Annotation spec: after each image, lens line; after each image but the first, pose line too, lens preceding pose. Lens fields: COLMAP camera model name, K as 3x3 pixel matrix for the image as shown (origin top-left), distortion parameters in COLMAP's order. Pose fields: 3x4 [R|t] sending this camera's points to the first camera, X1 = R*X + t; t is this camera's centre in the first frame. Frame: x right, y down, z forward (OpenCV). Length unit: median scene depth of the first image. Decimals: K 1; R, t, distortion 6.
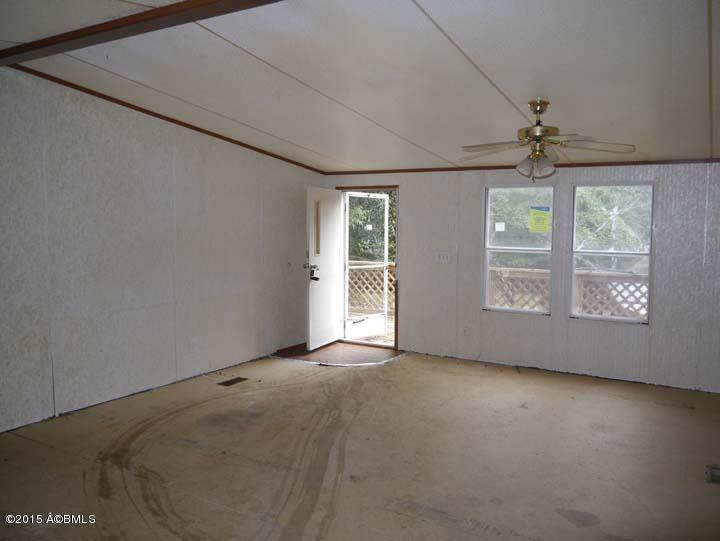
lens RADIAL K [[595.6, 0, 358.7], [0, 595.6, 272.2], [0, 0, 1]] dist [-0.008586, -0.001910]
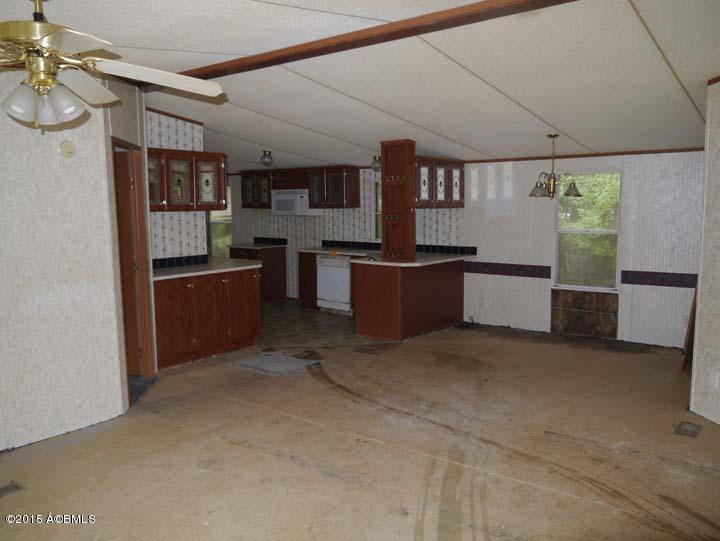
lens RADIAL K [[595.6, 0, 359.7], [0, 595.6, 269.3], [0, 0, 1]] dist [-0.008586, -0.001910]
pose [[-0.993101, -0.012768, 0.116569, -0.044464], [0.009081, 0.982697, 0.184999, -0.165332], [-0.116914, 0.184781, -0.975801, 1.926321]]
